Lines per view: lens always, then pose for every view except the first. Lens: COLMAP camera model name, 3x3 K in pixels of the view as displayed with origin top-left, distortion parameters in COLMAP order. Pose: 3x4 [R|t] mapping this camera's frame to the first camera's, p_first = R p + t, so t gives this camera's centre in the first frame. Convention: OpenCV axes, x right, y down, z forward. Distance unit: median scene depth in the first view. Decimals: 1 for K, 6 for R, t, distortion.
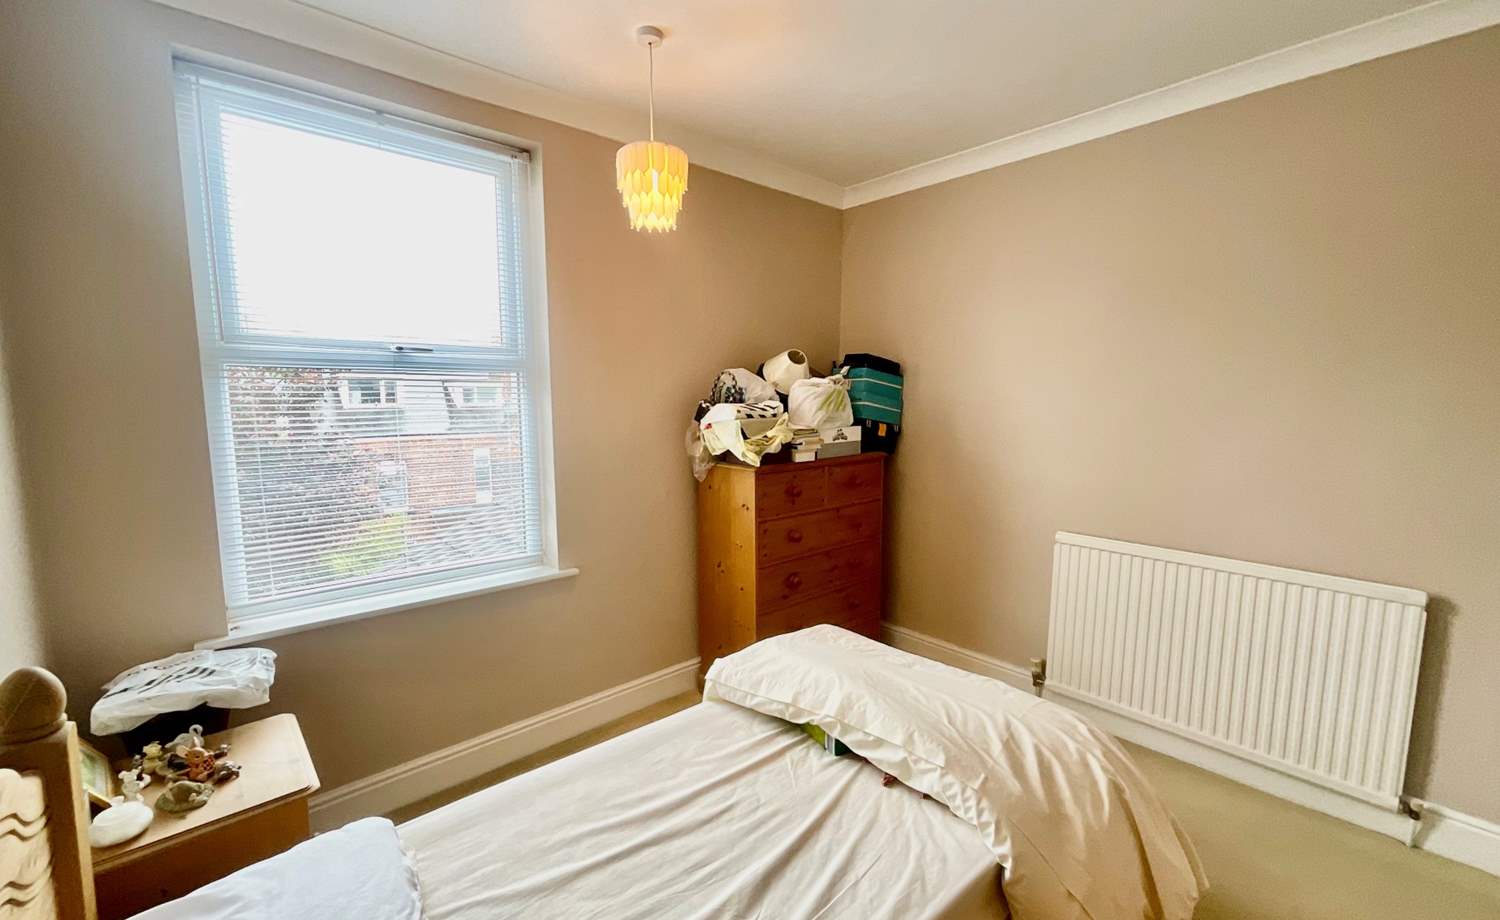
lens RADIAL K [[607.4, 0, 750.0], [0, 607.4, 460.0], [0, 0, 1]] dist [-0.003060, 0.000300]
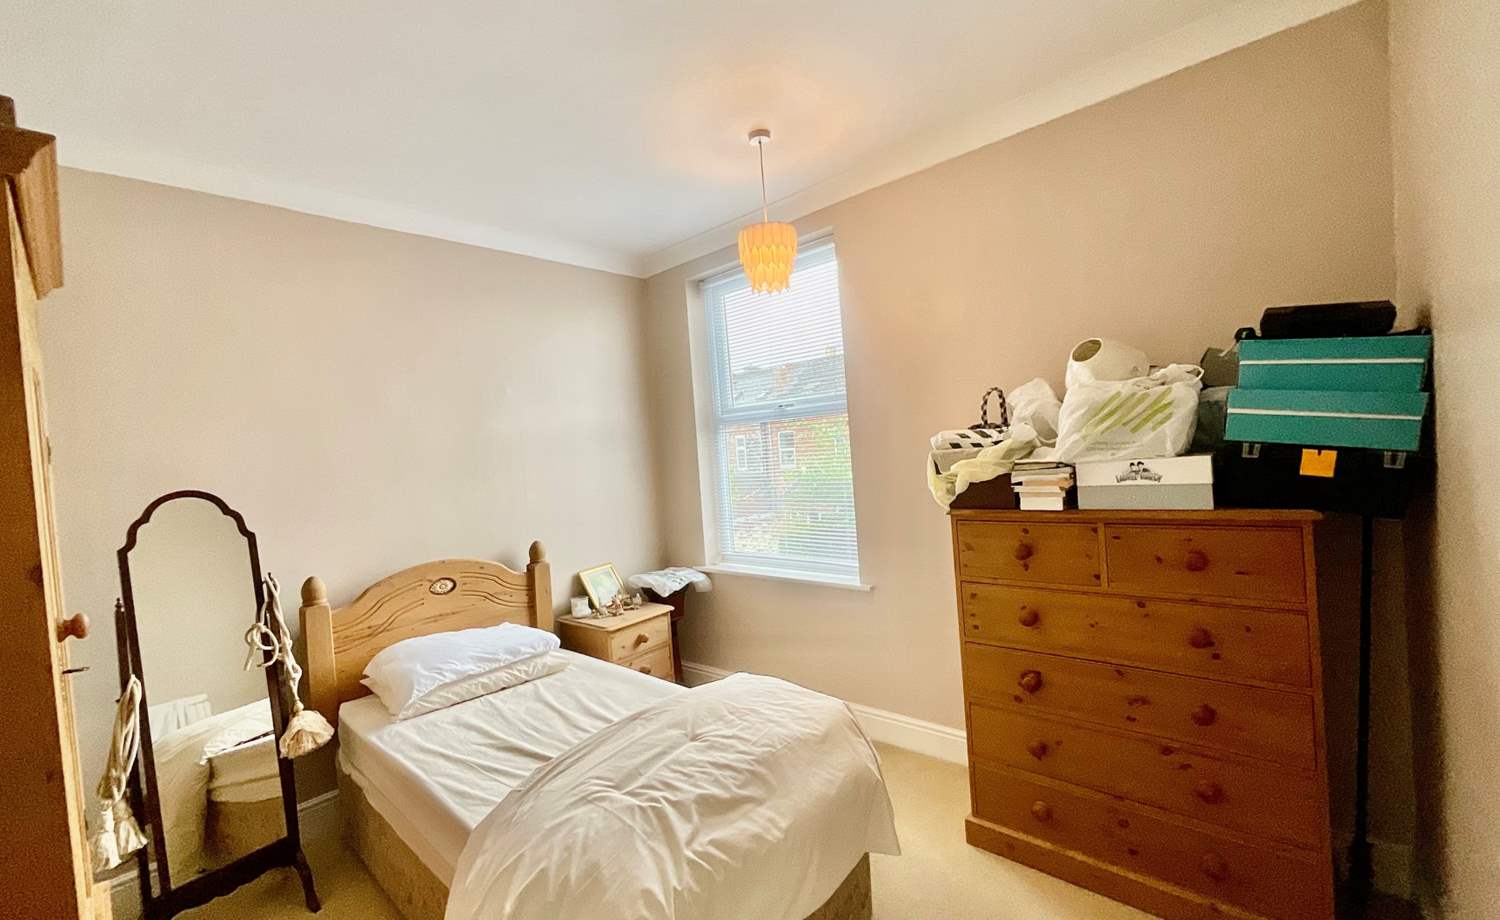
lens RADIAL K [[607.4, 0, 750.0], [0, 607.4, 460.0], [0, 0, 1]] dist [-0.003060, 0.000300]
pose [[0.113889, 0.013157, -0.993406, 0.675755], [-0.032186, 0.999436, 0.009547, -0.046023], [0.992972, 0.030887, 0.114248, 0.565118]]
